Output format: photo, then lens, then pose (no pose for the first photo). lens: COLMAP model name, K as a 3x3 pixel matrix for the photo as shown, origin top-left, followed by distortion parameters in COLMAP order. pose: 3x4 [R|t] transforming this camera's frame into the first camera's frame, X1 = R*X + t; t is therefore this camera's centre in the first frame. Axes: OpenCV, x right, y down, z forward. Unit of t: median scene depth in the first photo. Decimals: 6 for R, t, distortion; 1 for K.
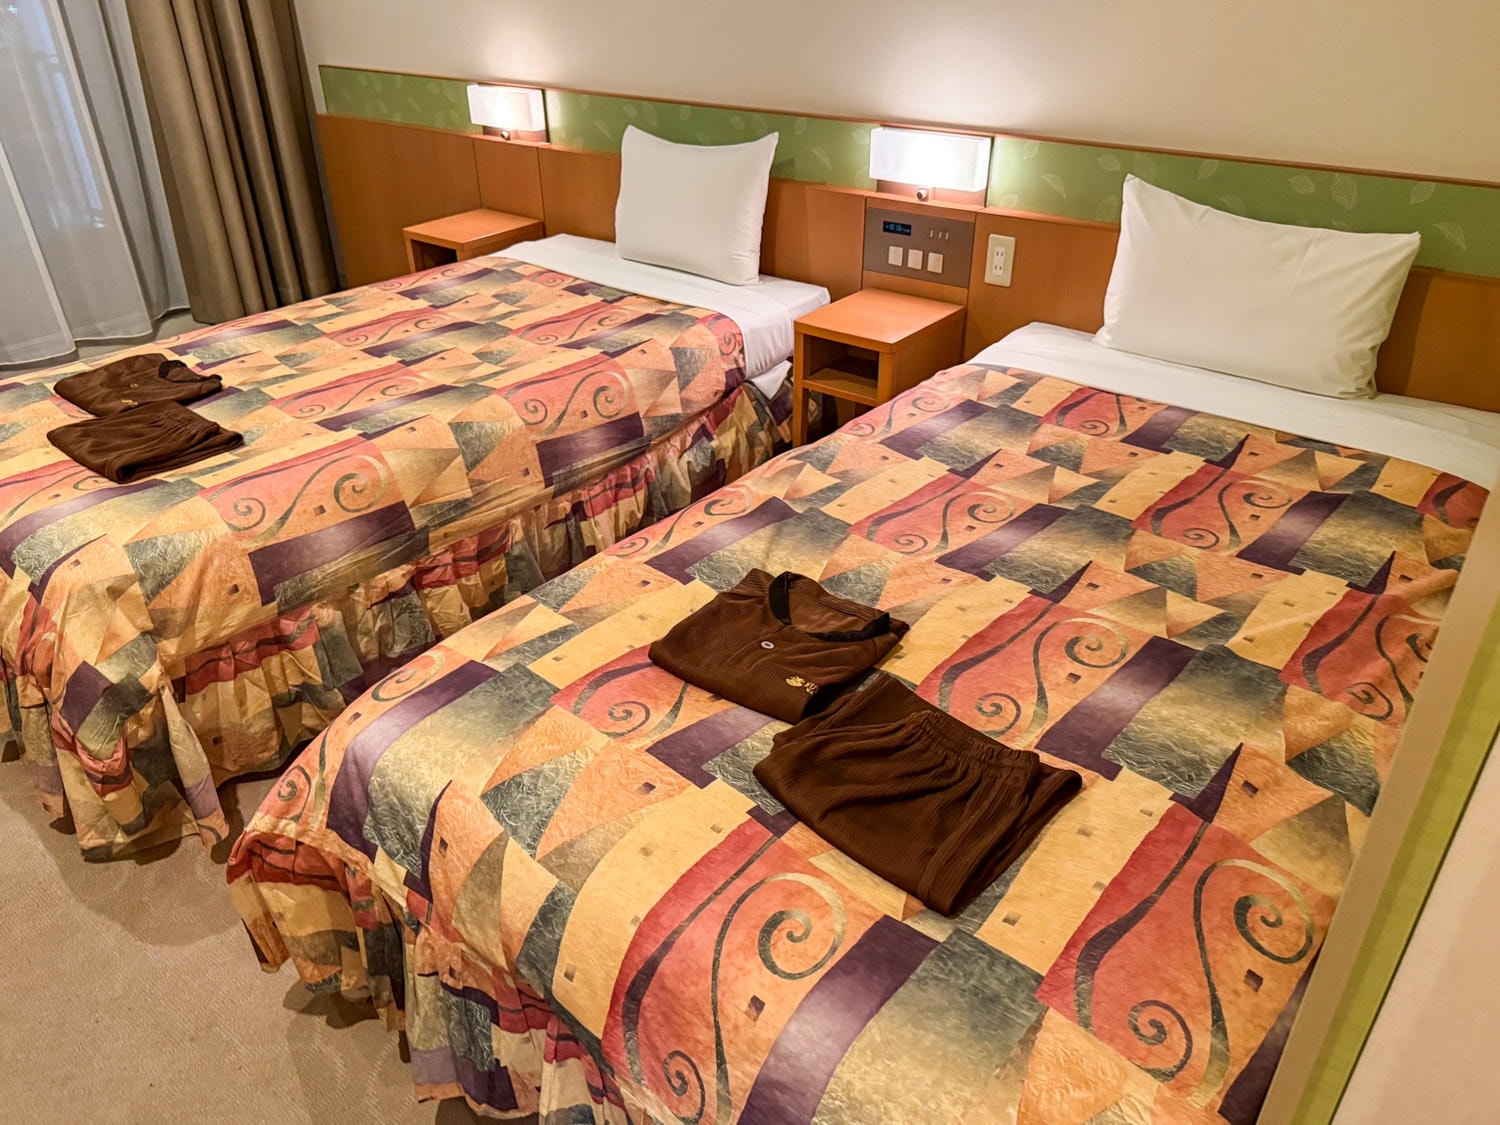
lens RADIAL K [[1077.8, 0, 744.6], [0, 1077.8, 567.4], [0, 0, 1]] dist [0.018788, -0.023565]
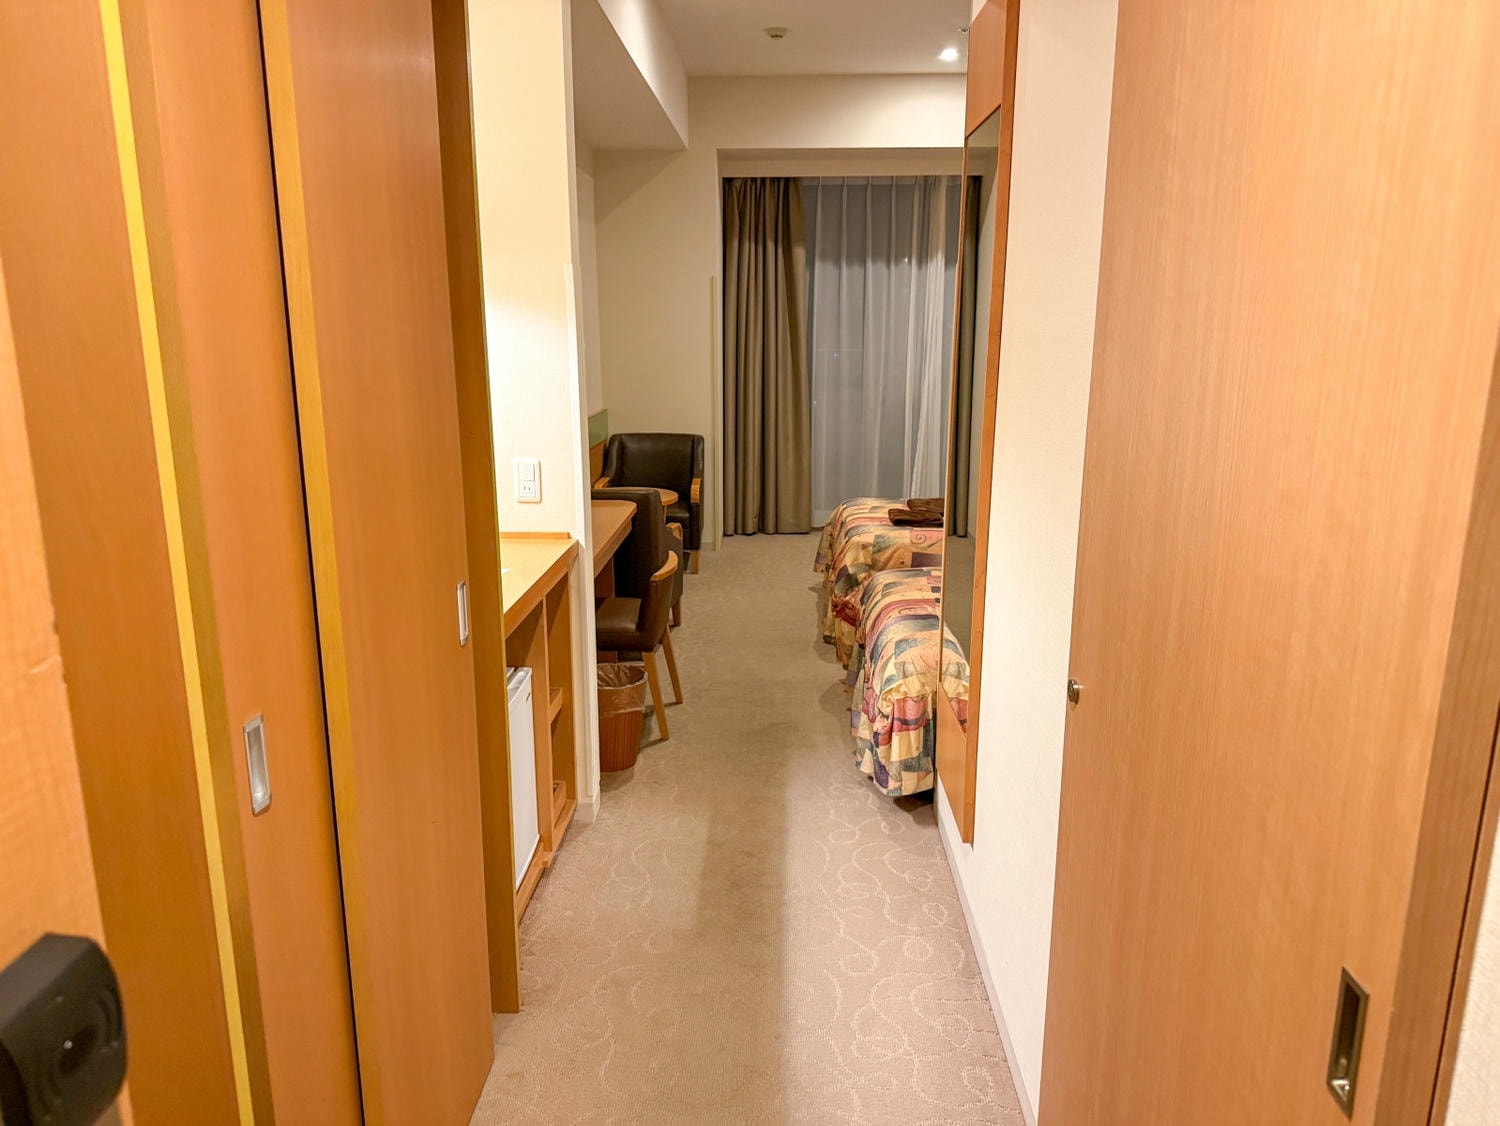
lens RADIAL K [[1077.8, 0, 750.0], [0, 1077.8, 565.5], [0, 0, 1]] dist [0.018788, -0.023565]
pose [[0.587850, 0.190025, -0.786335, 1.453801], [-0.410137, 0.907844, -0.087222, 0.431018], [0.697295, 0.373779, 0.611612, -0.908978]]
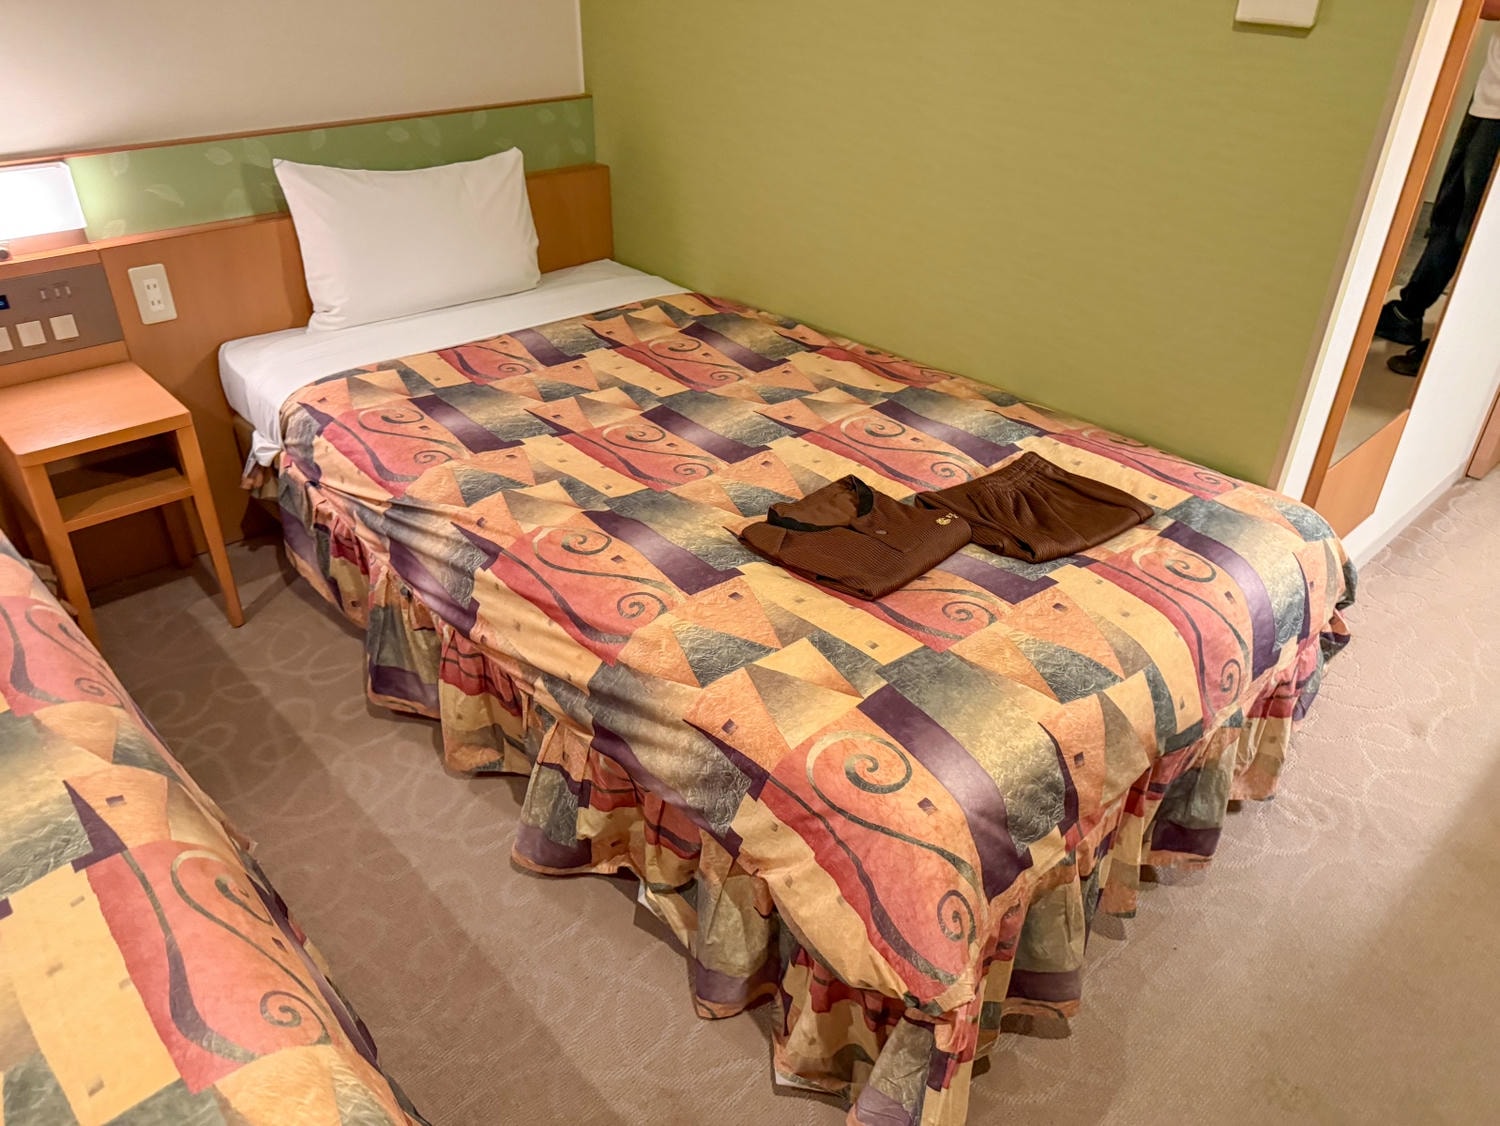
lens RADIAL K [[1077.8, 0, 747.0], [0, 1077.8, 563.6], [0, 0, 1]] dist [0.018788, -0.023565]
pose [[0.138546, -0.497611, 0.856264, -0.799175], [0.485427, 0.787740, 0.379244, -0.325356], [-0.863230, 0.363111, 0.350692, 0.579783]]
